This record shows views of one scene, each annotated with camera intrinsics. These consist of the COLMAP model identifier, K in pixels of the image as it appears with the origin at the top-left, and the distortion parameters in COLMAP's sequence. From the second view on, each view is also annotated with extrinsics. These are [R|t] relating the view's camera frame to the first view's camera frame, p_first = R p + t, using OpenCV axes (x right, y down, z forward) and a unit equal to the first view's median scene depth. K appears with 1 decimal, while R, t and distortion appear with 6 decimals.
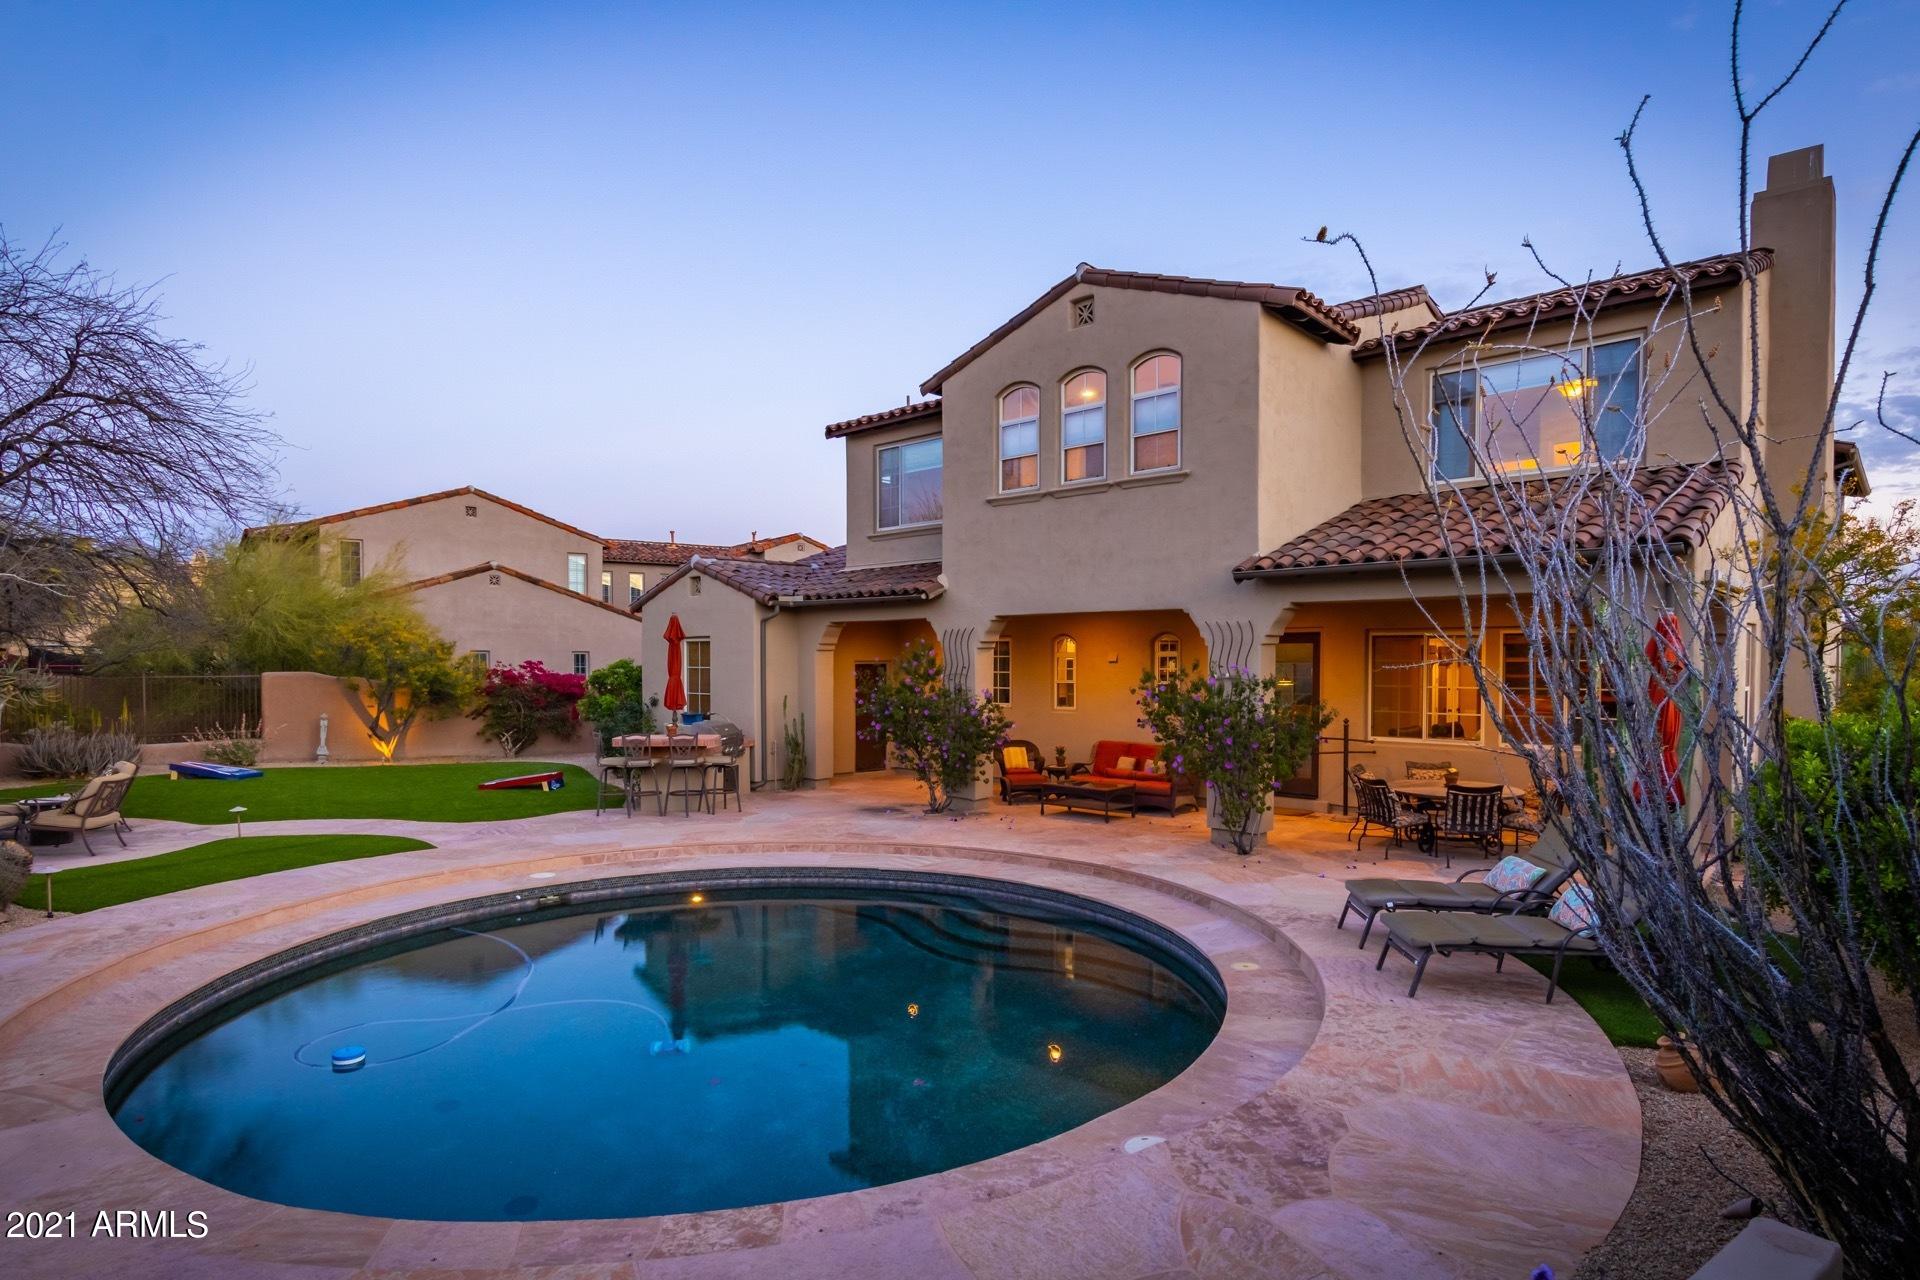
lens RADIAL K [[1045.0, 0, 959.0], [0, 1045.0, 675.1], [0, 0, 1]] dist [0.000654, 0.000073]
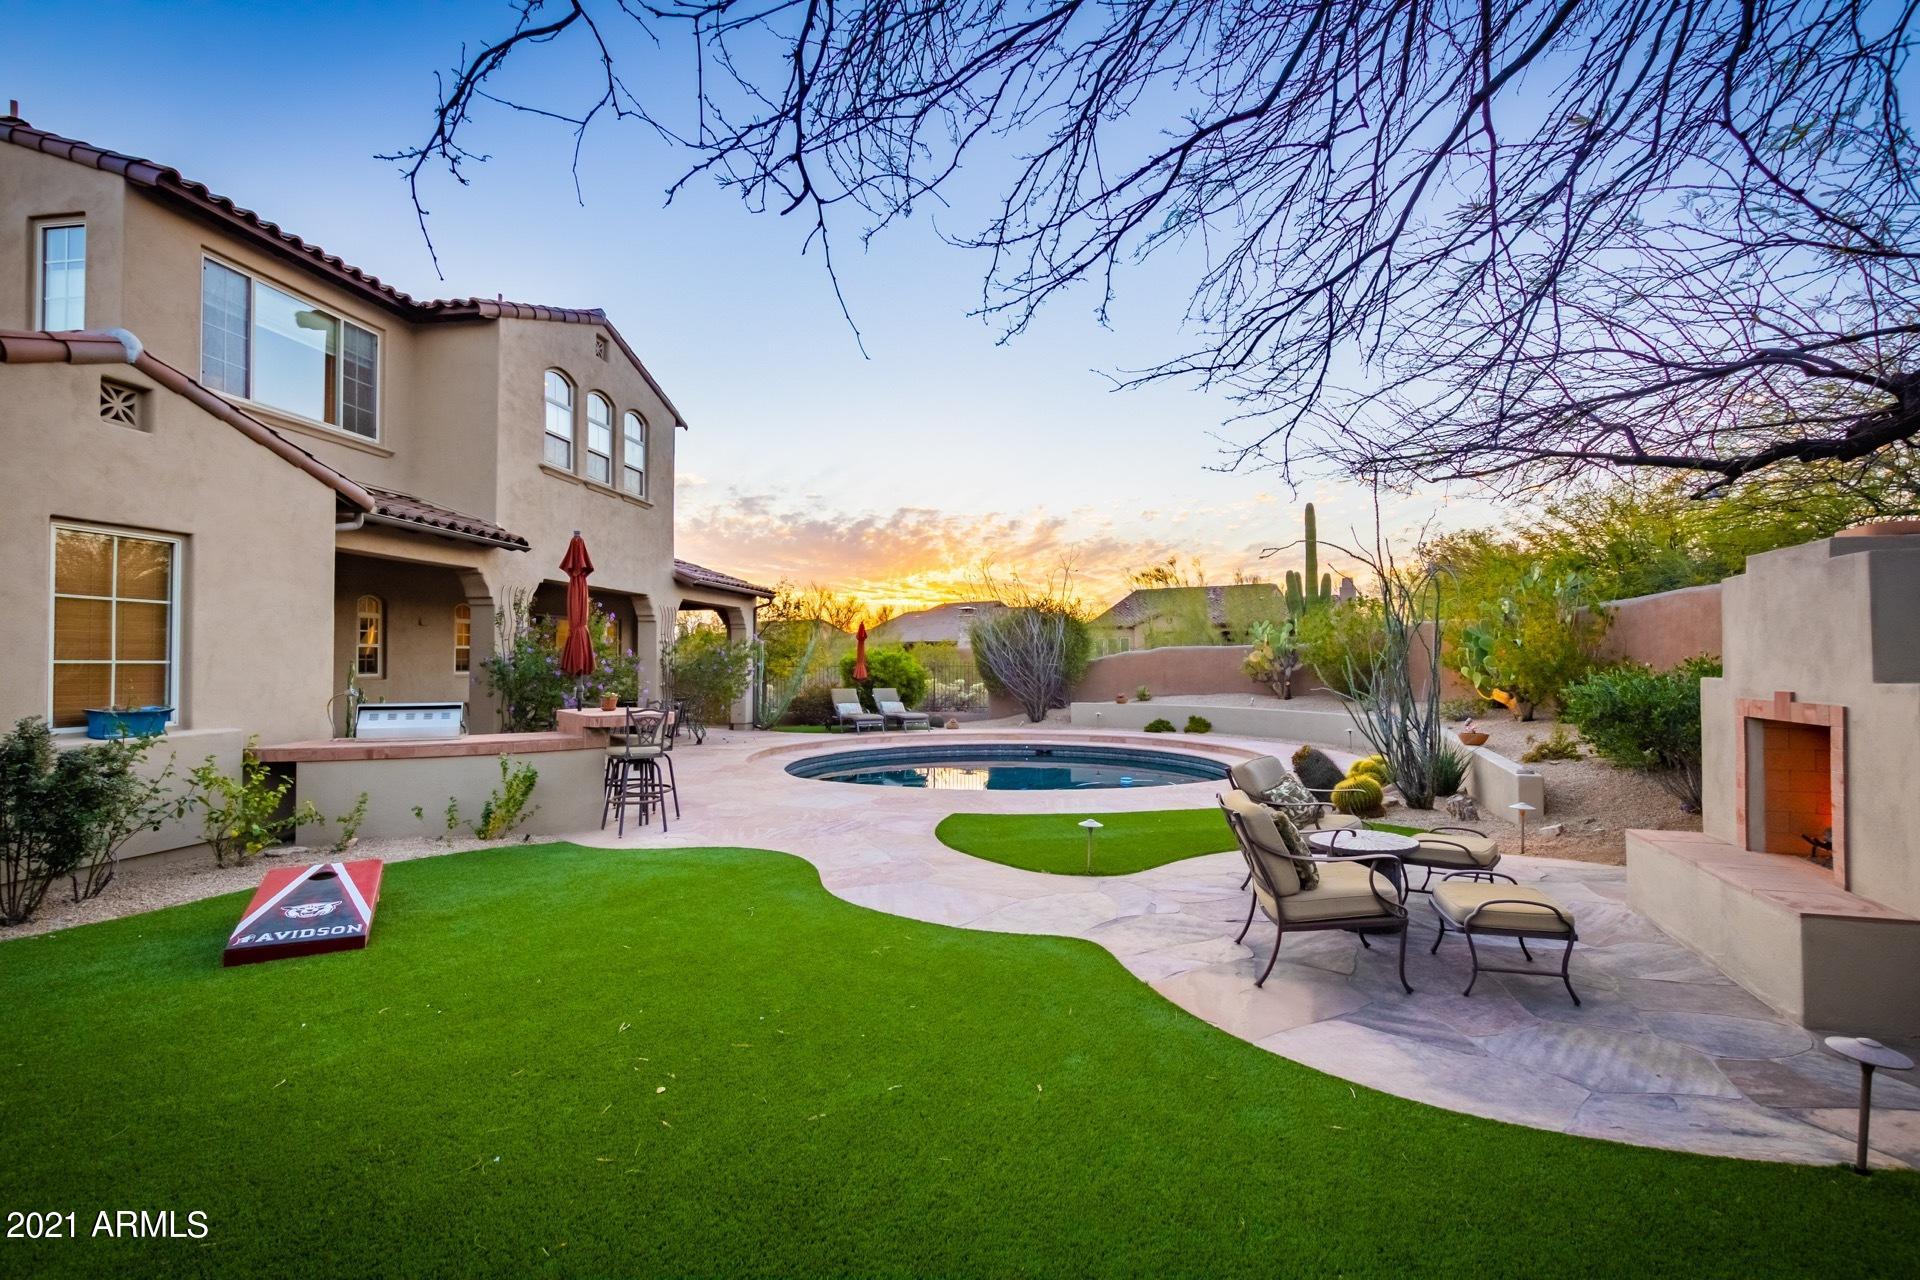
lens RADIAL K [[882.4, 0, 960.0], [0, 882.4, 640.0], [0, 0, 1]] dist [0.000453, -0.000225]
pose [[-0.573921, 0.020723, 0.818649, -0.735681], [0.012719, 0.999785, -0.016392, 0.019376], [-0.818812, 0.001005, -0.574061, 0.933483]]
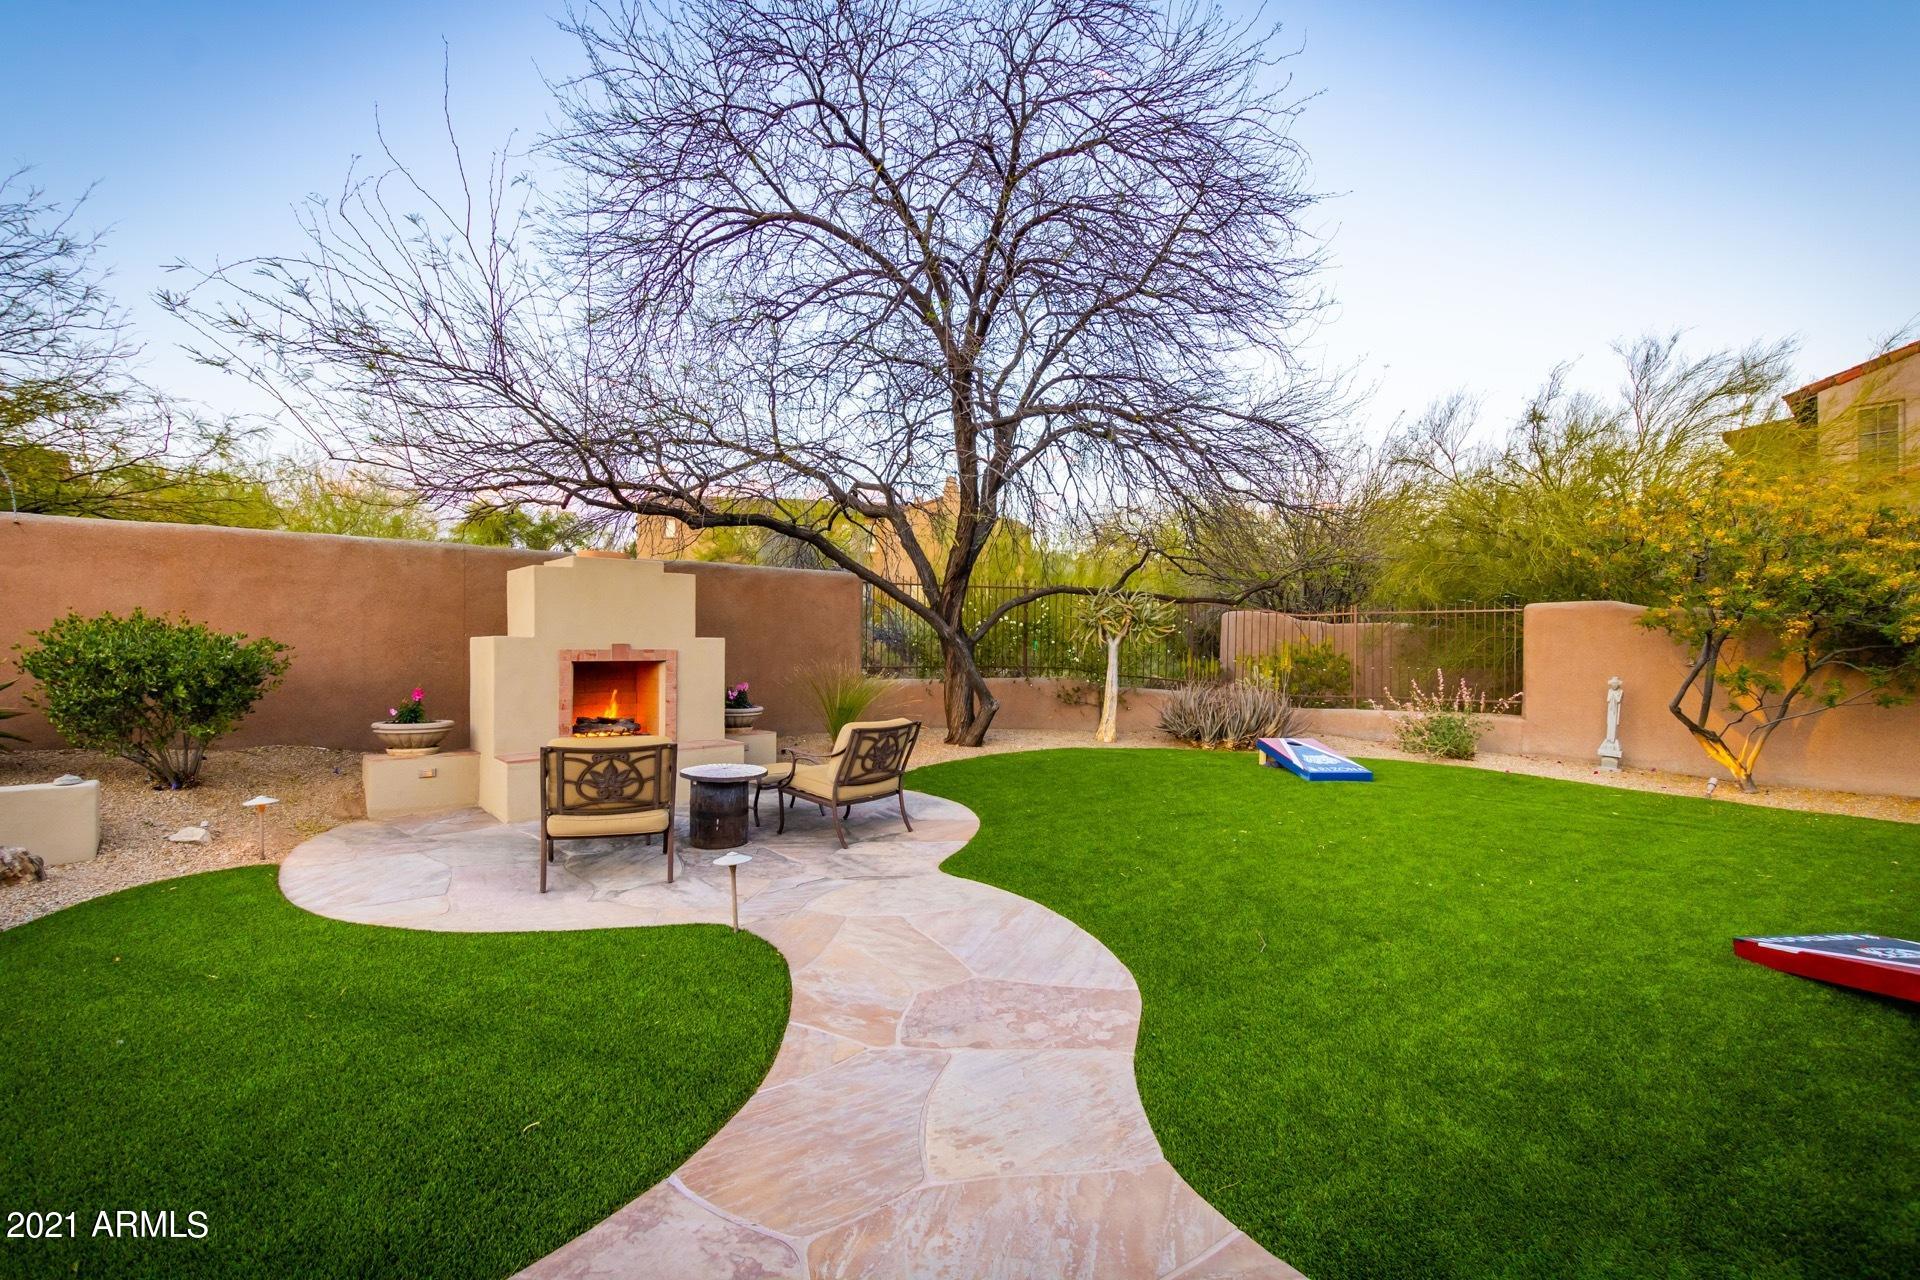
lens RADIAL K [[882.3, 0, 960.0], [0, 882.3, 640.0], [0, 0, 1]] dist [0.002910, -0.000096]
pose [[0.111856, -0.007124, -0.993699, -0.238001], [-0.017645, 0.999802, -0.009154, 0.031978], [0.993568, 0.018558, 0.111708, 0.719088]]
